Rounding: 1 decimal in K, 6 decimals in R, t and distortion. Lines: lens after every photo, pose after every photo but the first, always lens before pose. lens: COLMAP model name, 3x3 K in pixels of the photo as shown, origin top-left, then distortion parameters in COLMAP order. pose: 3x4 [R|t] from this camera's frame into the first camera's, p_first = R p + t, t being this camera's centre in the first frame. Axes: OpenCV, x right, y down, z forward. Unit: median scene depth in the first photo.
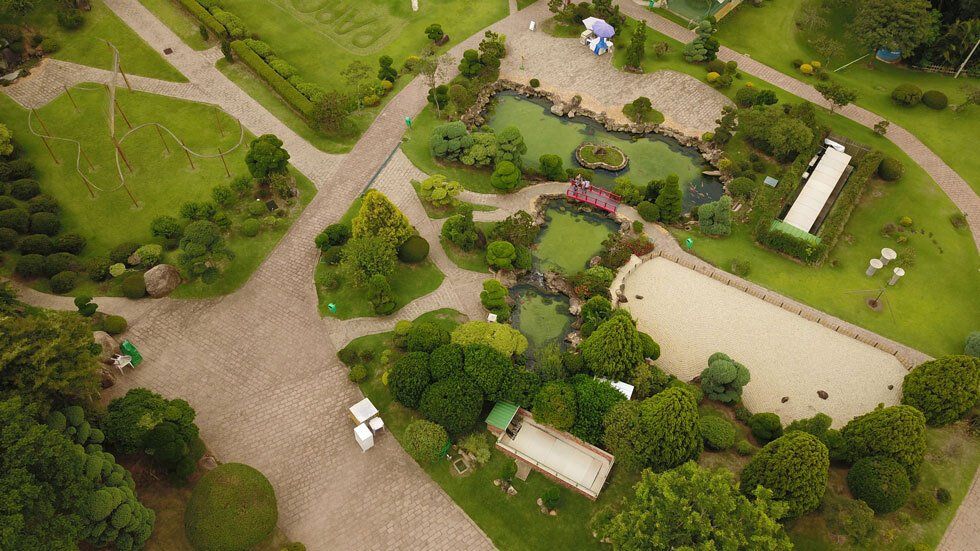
lens RADIAL K [[710.1, 0, 490.0], [0, 710.1, 275.5], [0, 0, 1]] dist [-0.079693, 0.002996]
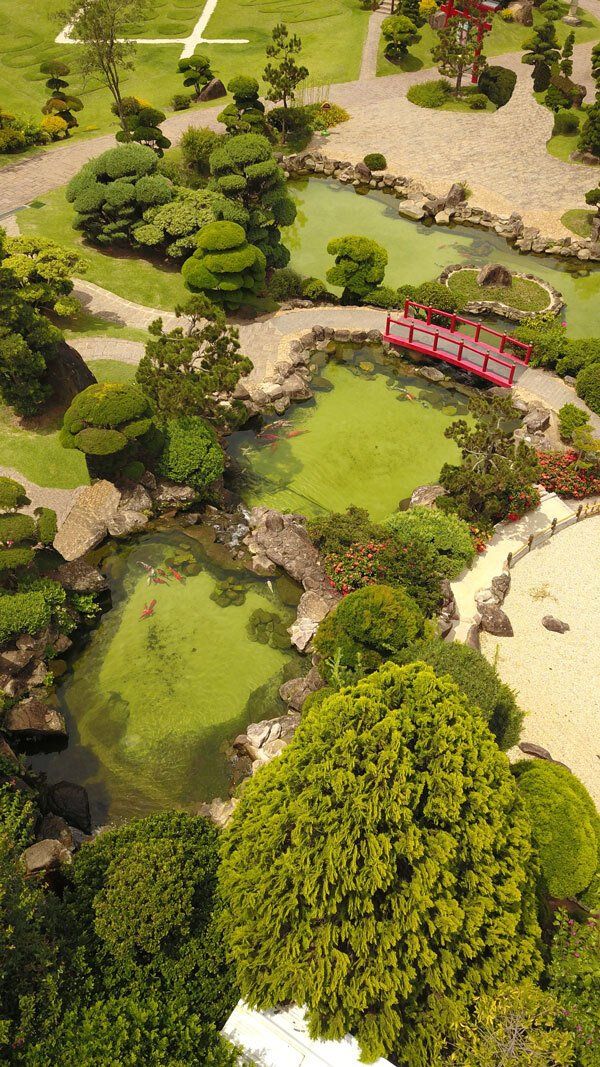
lens RADIAL K [[773.2, 0, 300.0], [0, 773.2, 533.5], [0, 0, 1]] dist [-0.079693, 0.002996]
pose [[0.982902, 0.119386, -0.140180, 0.134761], [-0.134133, 0.985811, -0.100924, 0.036052], [0.126142, 0.118001, 0.984969, 0.614543]]
